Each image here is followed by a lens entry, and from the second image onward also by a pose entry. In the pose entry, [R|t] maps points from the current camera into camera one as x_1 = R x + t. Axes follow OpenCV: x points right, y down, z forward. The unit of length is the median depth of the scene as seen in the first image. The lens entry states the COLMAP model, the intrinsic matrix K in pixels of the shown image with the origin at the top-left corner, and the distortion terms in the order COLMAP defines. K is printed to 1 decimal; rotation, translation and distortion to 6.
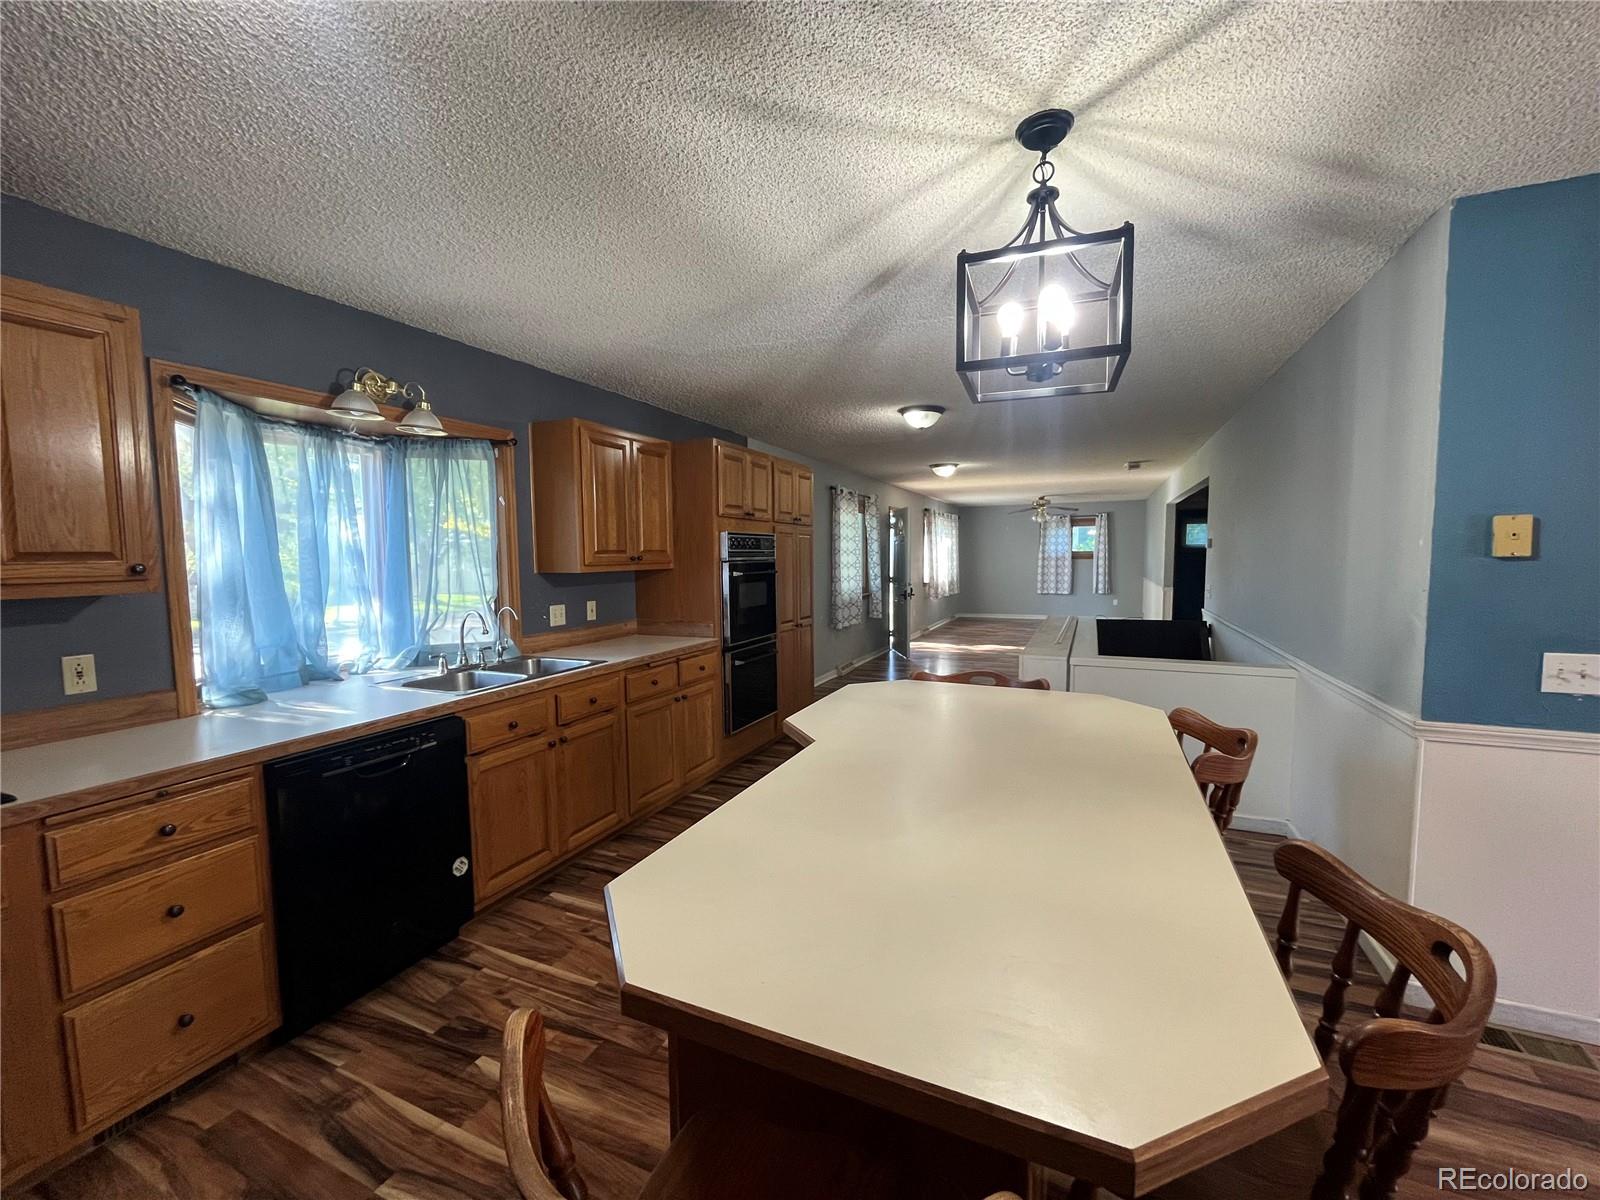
lens RADIAL K [[652.1, 0, 794.9], [0, 652.1, 605.2], [0, 0, 1]] dist [-0.002952, -0.000098]
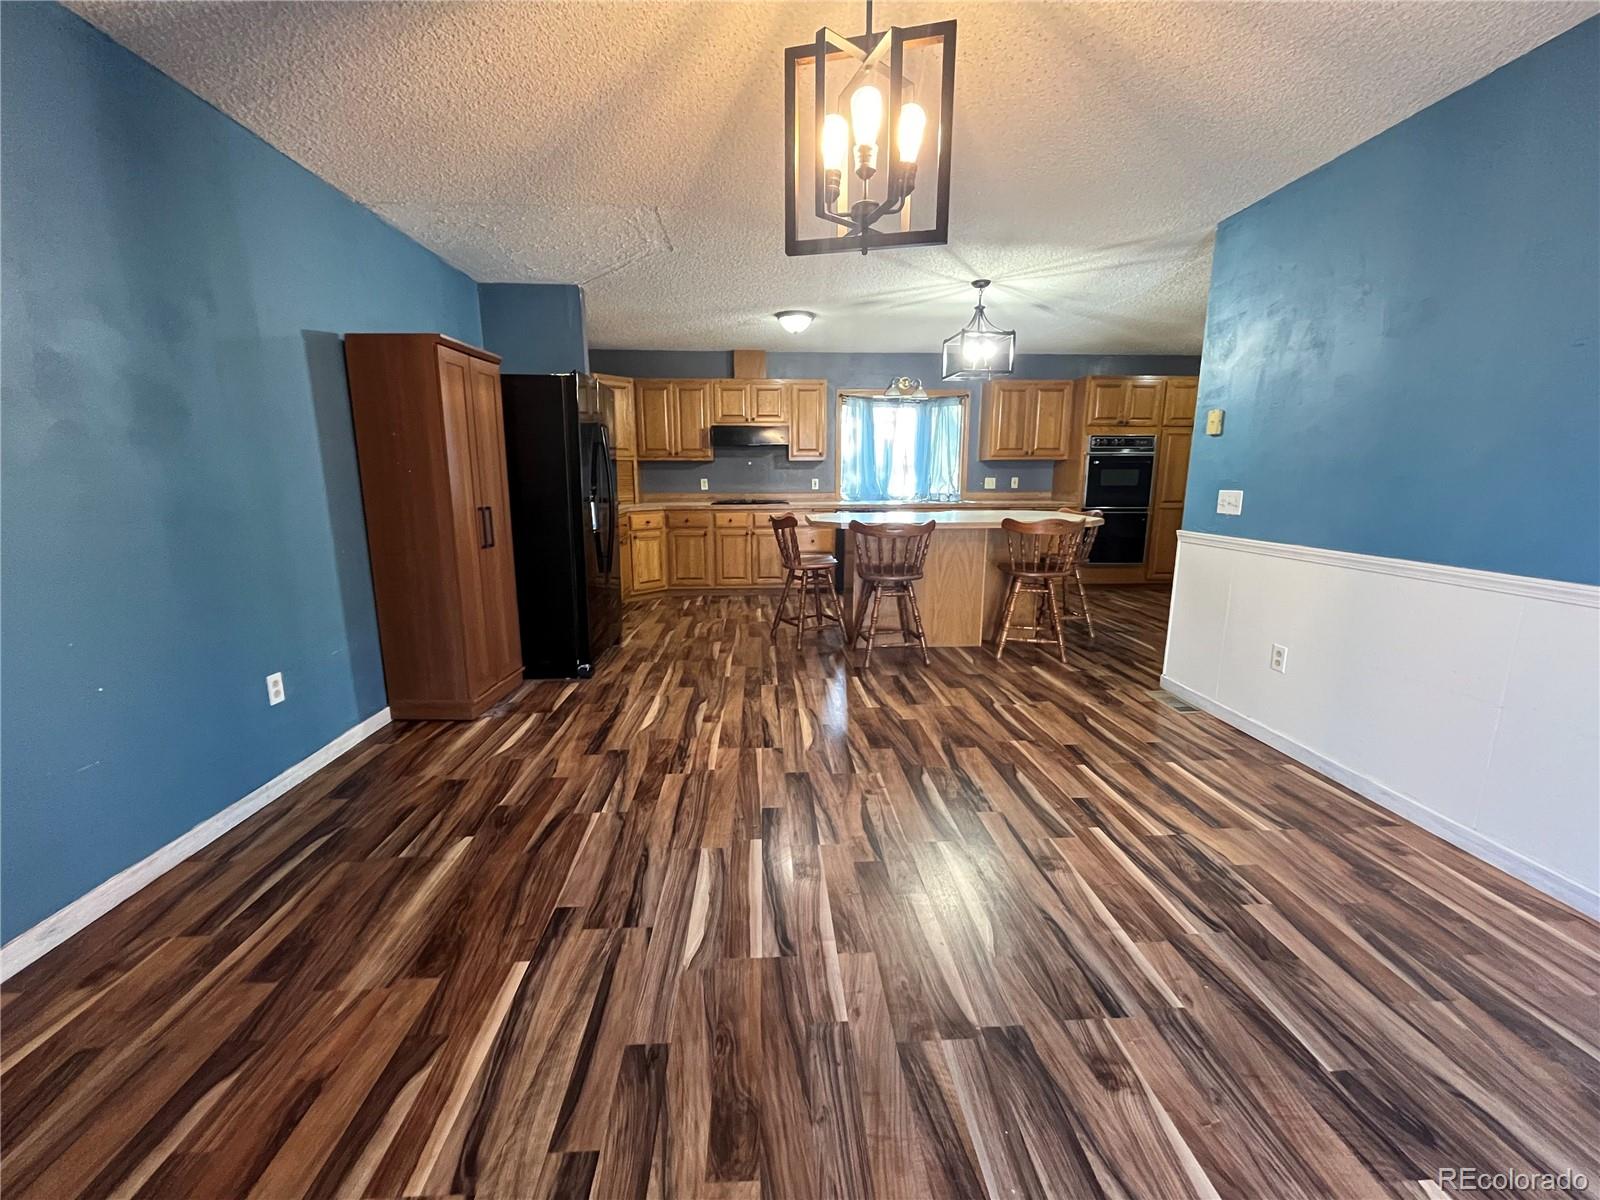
lens RADIAL K [[652.1, 0, 794.9], [0, 652.1, 605.2], [0, 0, 1]] dist [-0.002952, -0.000098]
pose [[0.459047, 0.186911, -0.868528, 1.262565], [-0.073580, 0.982258, 0.172497, 0.090672], [0.885360, -0.015278, 0.464655, -0.474032]]
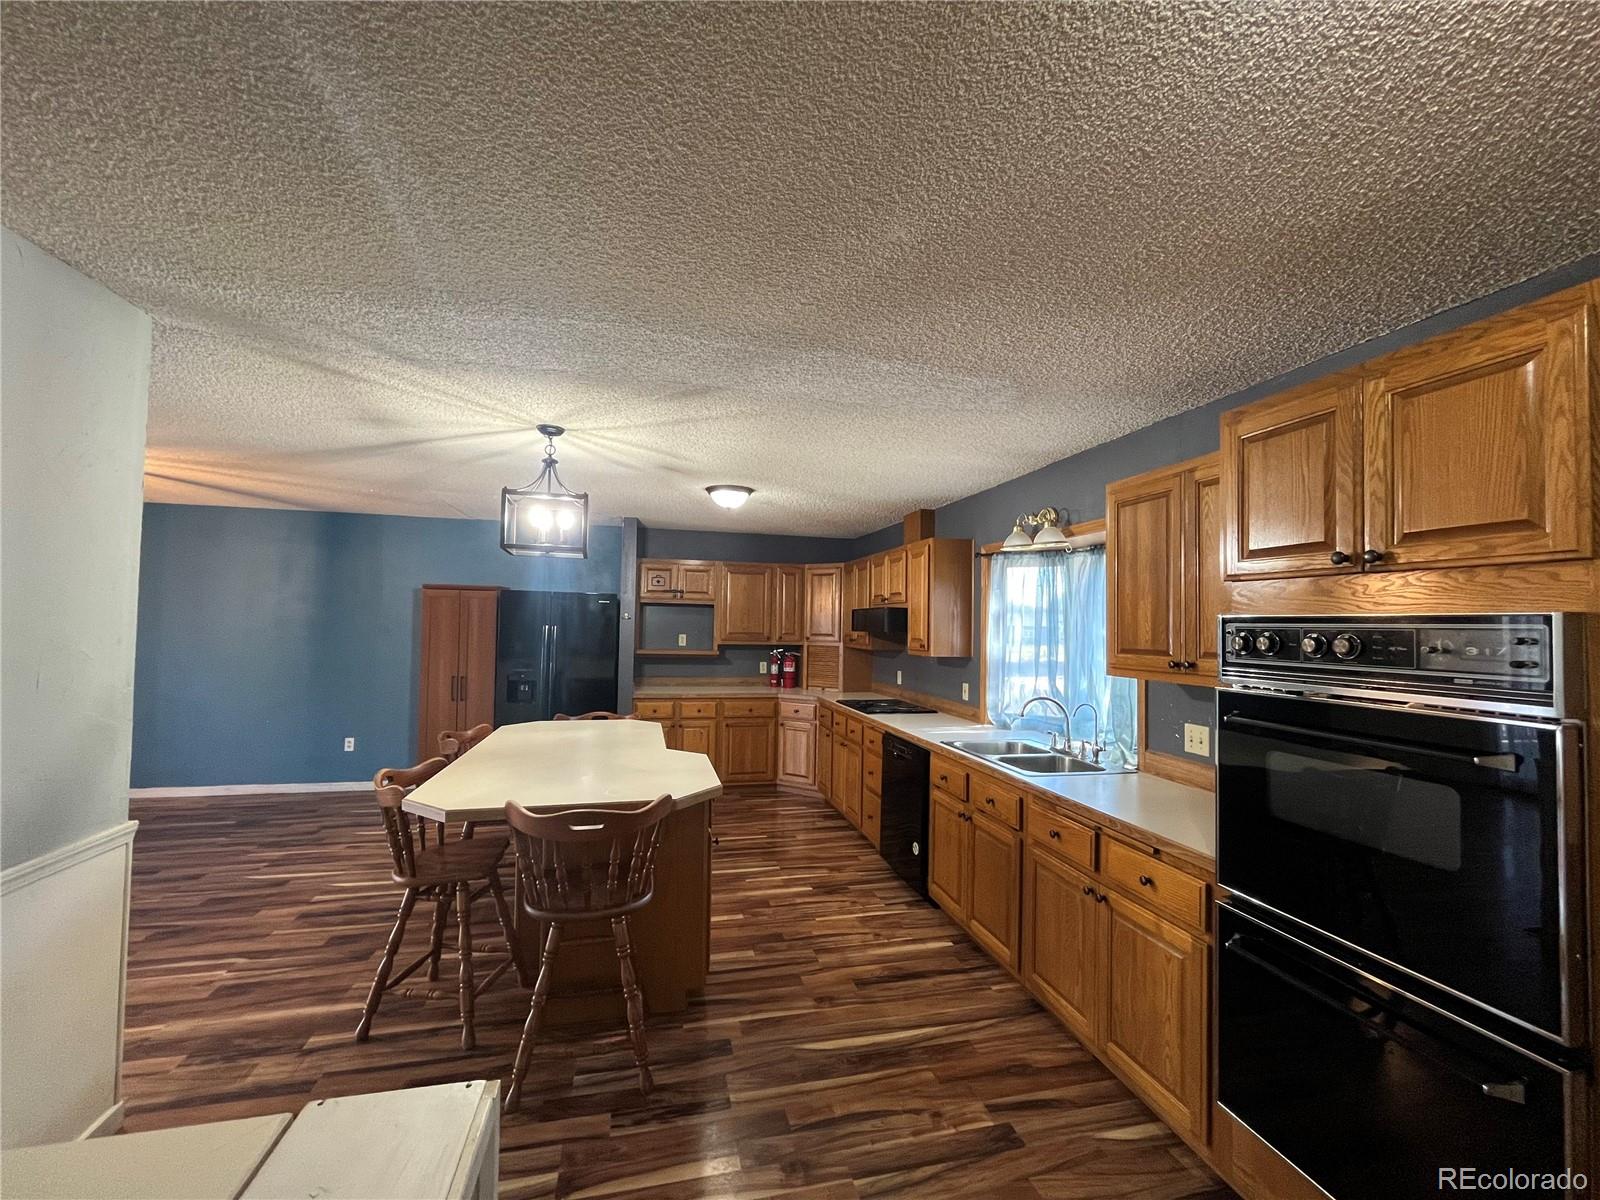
lens RADIAL K [[652.1, 0, 794.9], [0, 652.1, 605.2], [0, 0, 1]] dist [-0.002952, -0.000098]
pose [[-0.789339, -0.024043, -0.613486, 0.473999], [-0.058827, 0.997597, 0.036593, -0.147215], [0.611132, 0.064974, -0.788857, 1.442901]]
